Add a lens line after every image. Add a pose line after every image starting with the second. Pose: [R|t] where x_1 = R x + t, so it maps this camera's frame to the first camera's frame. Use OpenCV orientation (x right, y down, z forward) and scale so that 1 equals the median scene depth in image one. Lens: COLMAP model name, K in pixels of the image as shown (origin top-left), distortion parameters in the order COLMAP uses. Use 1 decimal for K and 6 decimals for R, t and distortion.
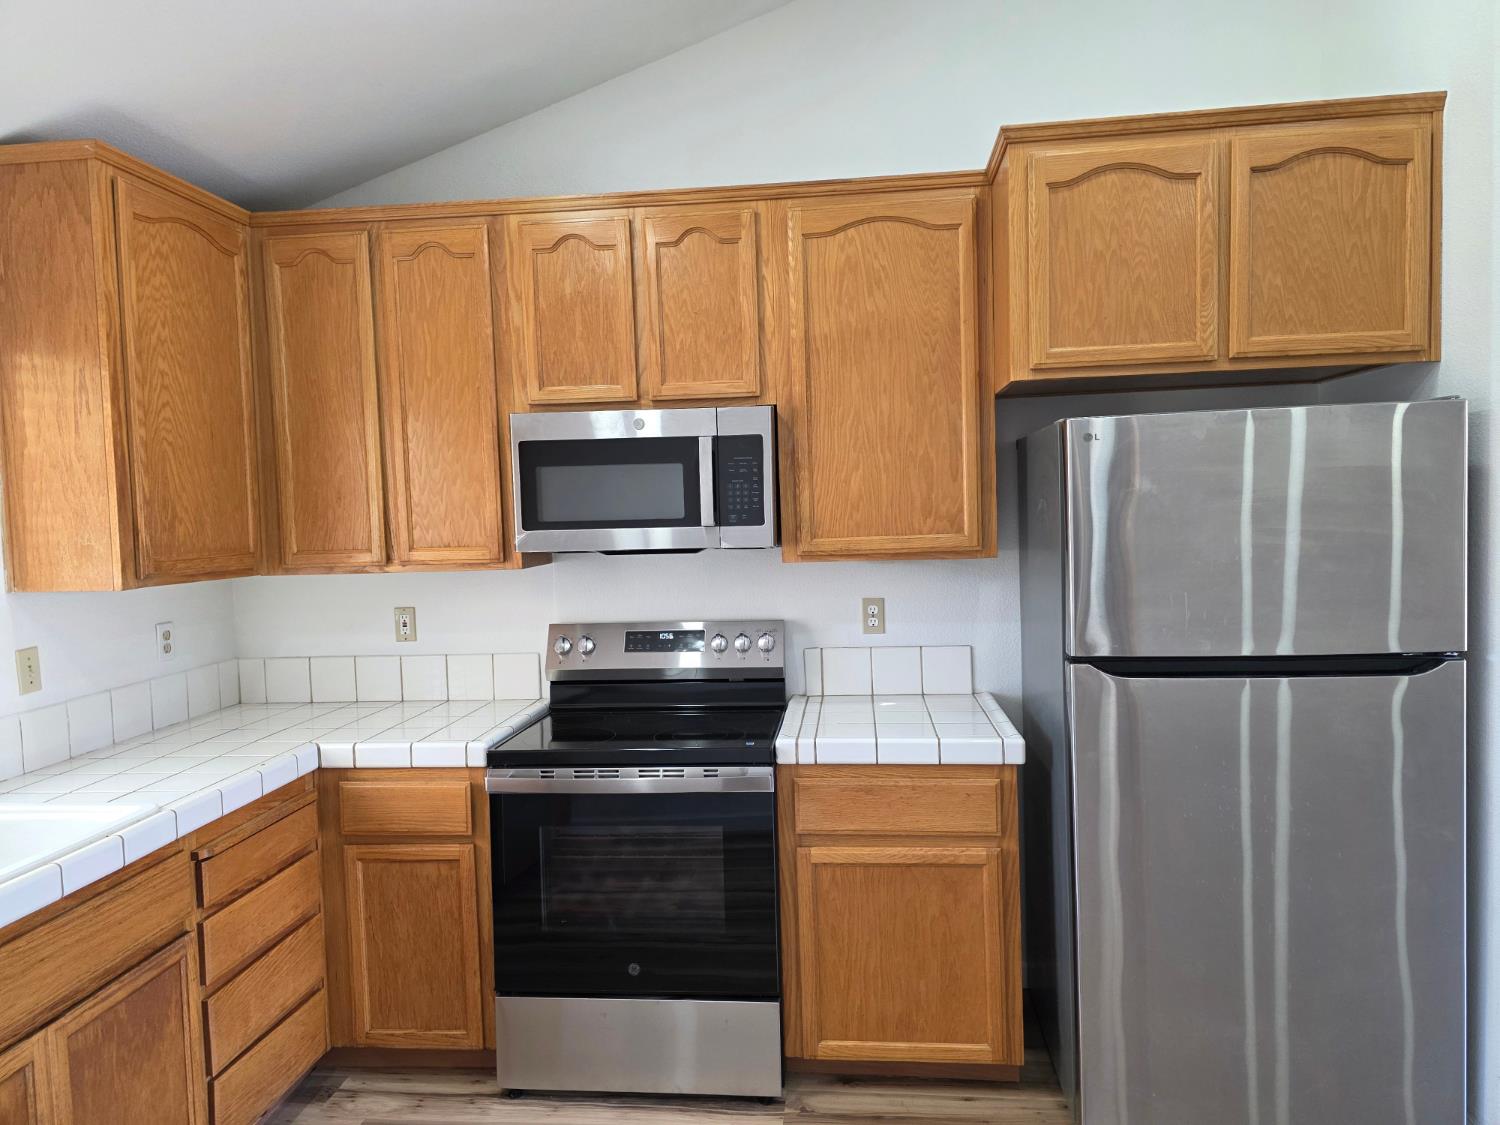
lens RADIAL K [[1008.4, 0, 743.5], [0, 1008.4, 560.2], [0, 0, 1]] dist [0.057613, -0.050606]
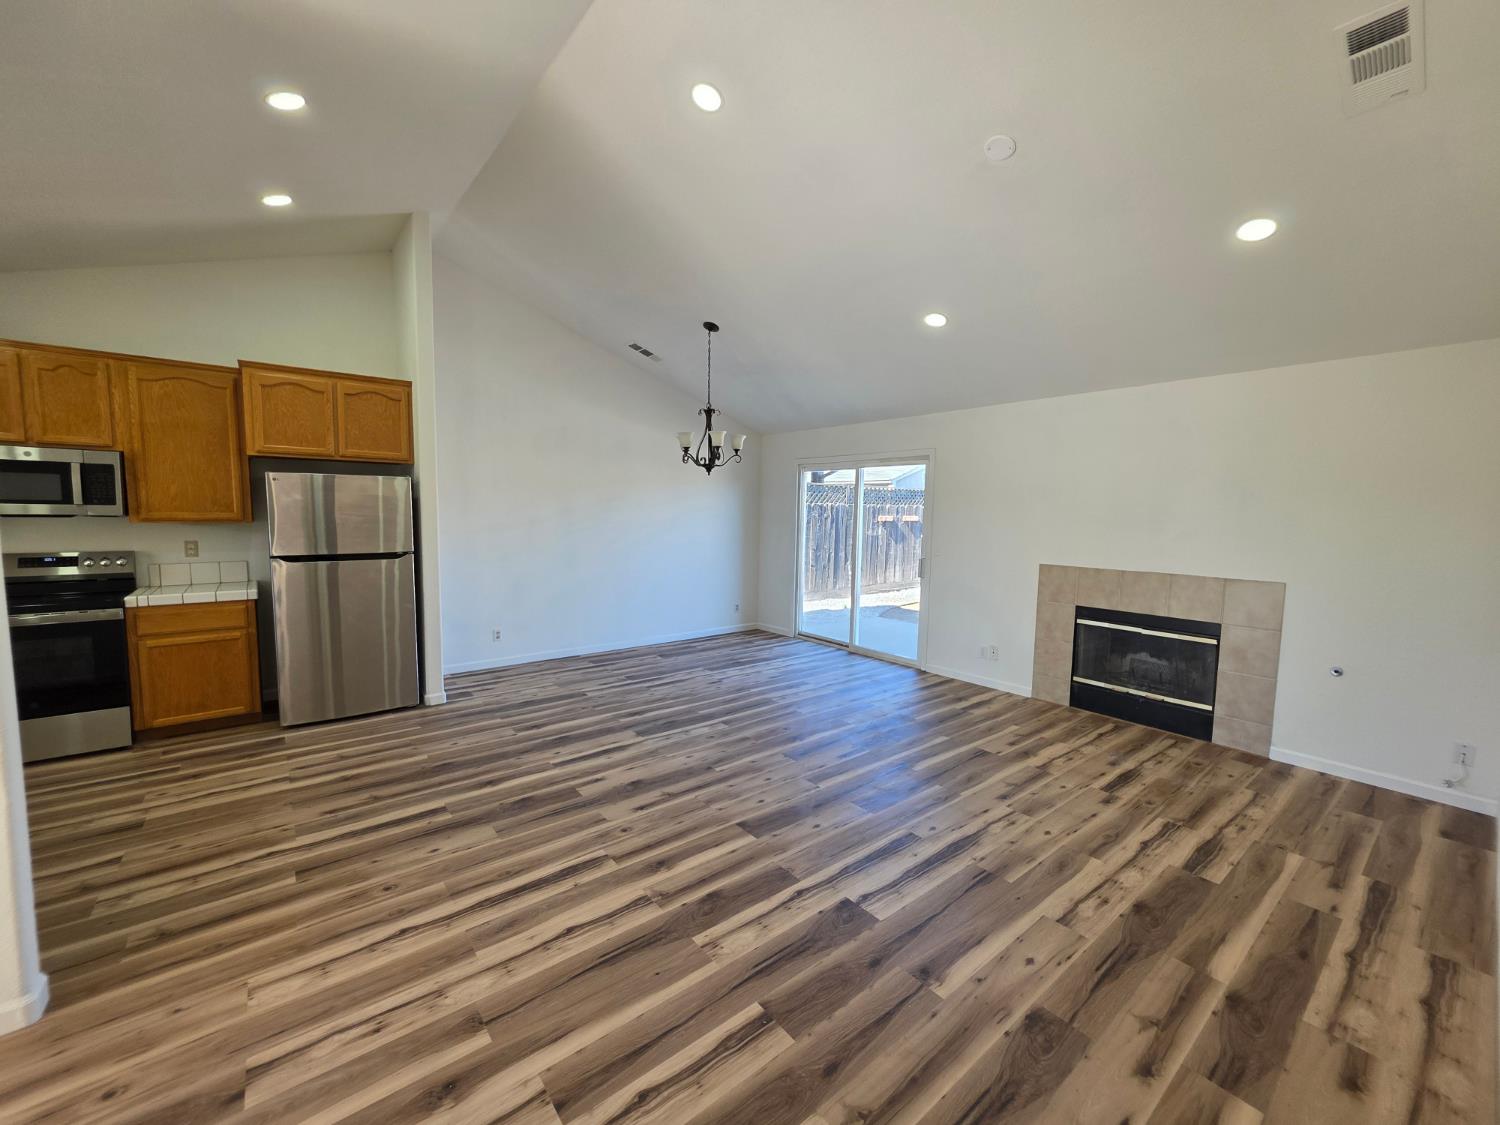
lens RADIAL K [[606.8, 0, 750.8], [0, 606.8, 561.2], [0, 0, 1]] dist [0.001105, 0.000301]
pose [[0.704513, -0.018757, 0.709443, 0.056955], [0.002180, 0.999703, 0.024266, 0.063671], [-0.709688, -0.015549, 0.704345, -1.018955]]
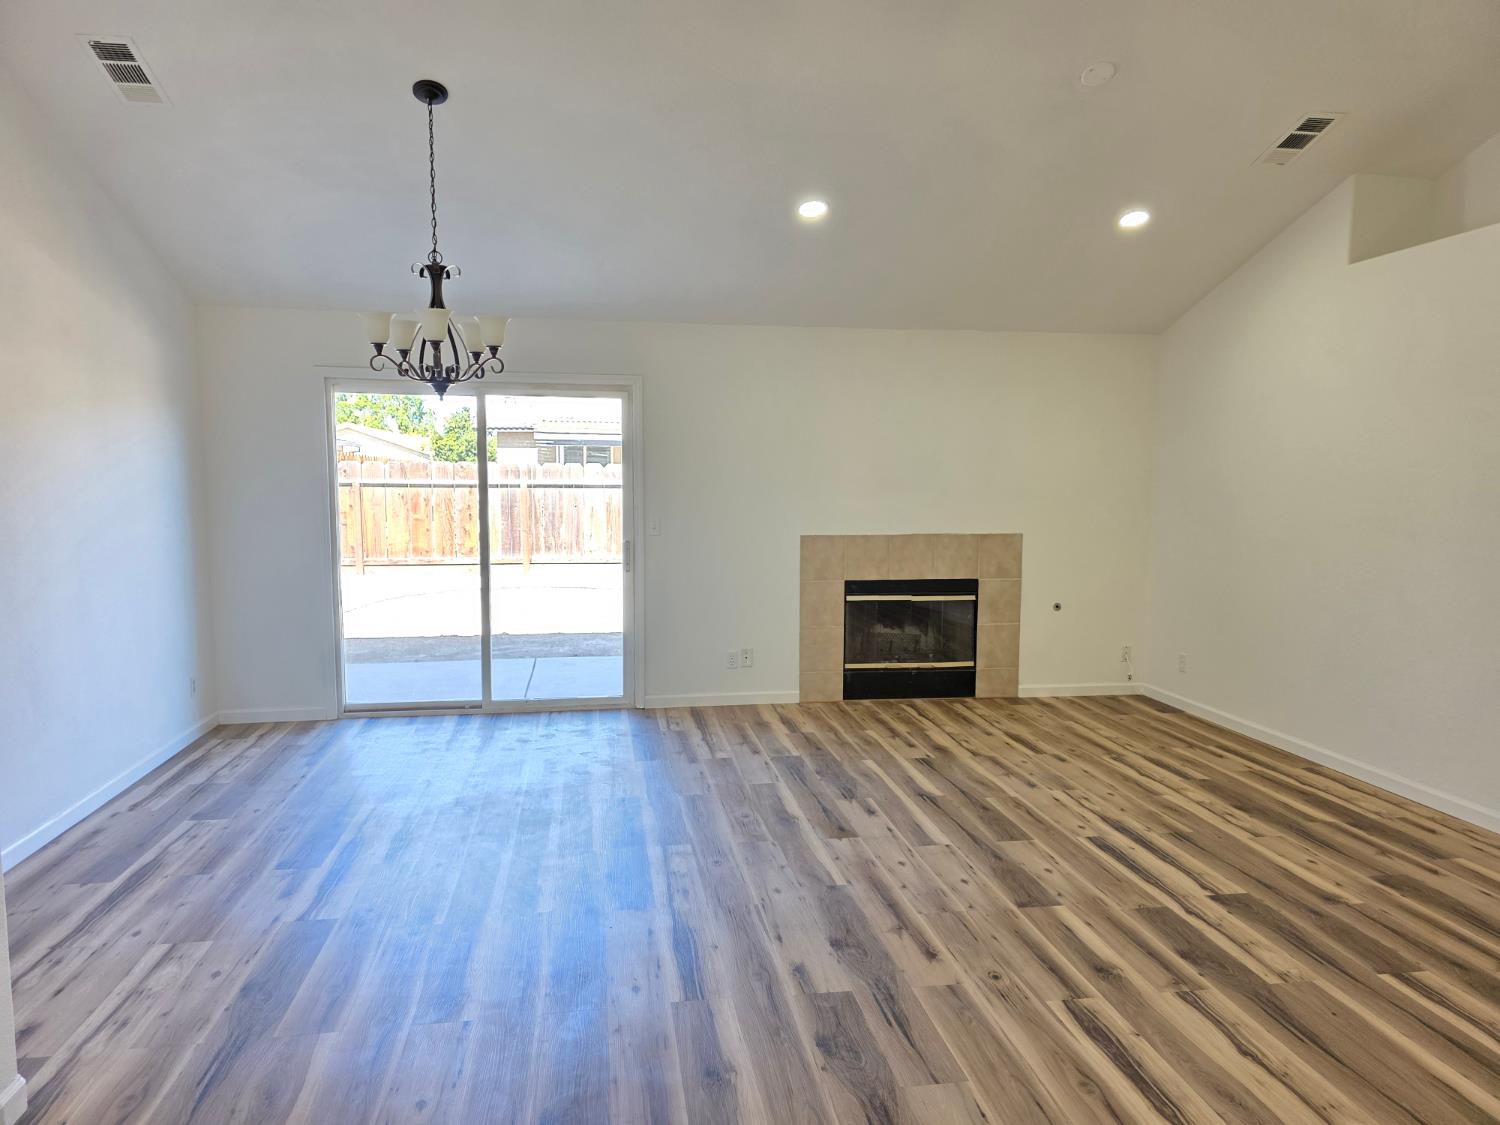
lens RADIAL K [[1008.4, 0, 753.6], [0, 1008.4, 578.5], [0, 0, 1]] dist [0.057613, -0.050606]
pose [[-0.267371, -0.070640, 0.961001, -0.354735], [0.055889, 0.994494, 0.088651, -0.001076], [-0.961972, 0.077412, -0.261951, 0.439222]]
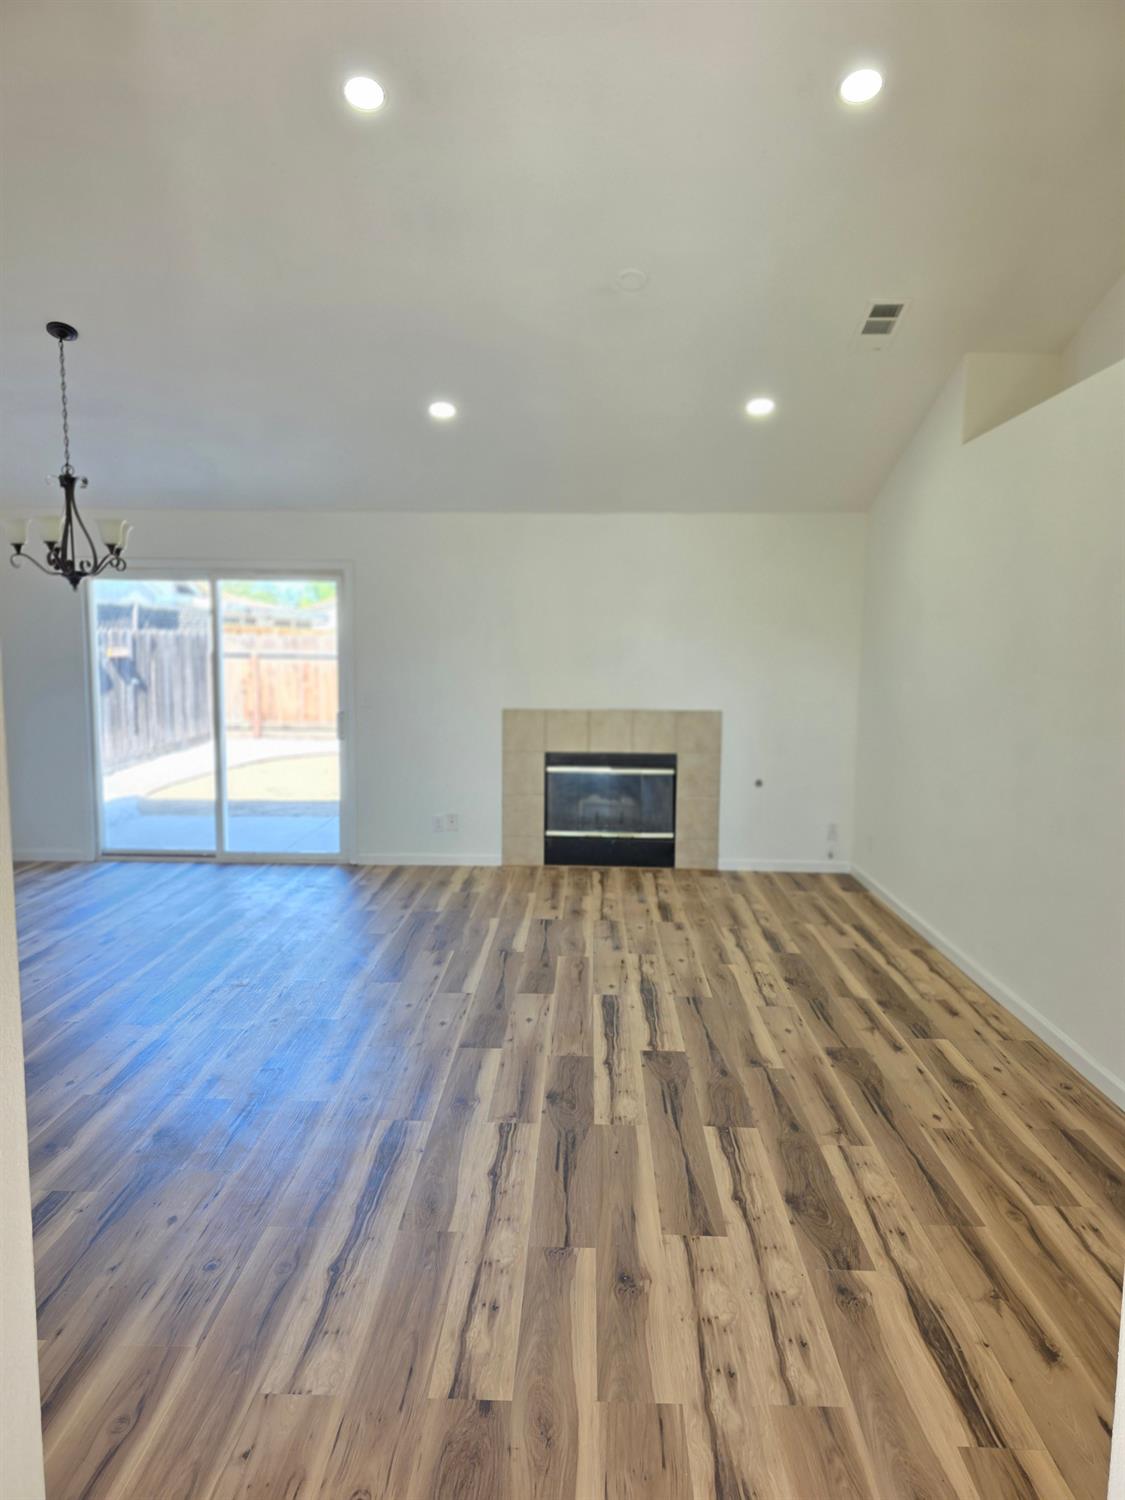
lens RADIAL K [[1008.4, 0, 557.0], [0, 1008.4, 760.5], [0, 0, 1]] dist [0.057613, -0.050606]
pose [[-0.075896, -0.087454, 0.993273, -0.650481], [0.049223, 0.994603, 0.091332, 0.019179], [-0.995900, 0.055824, -0.071182, -0.280894]]
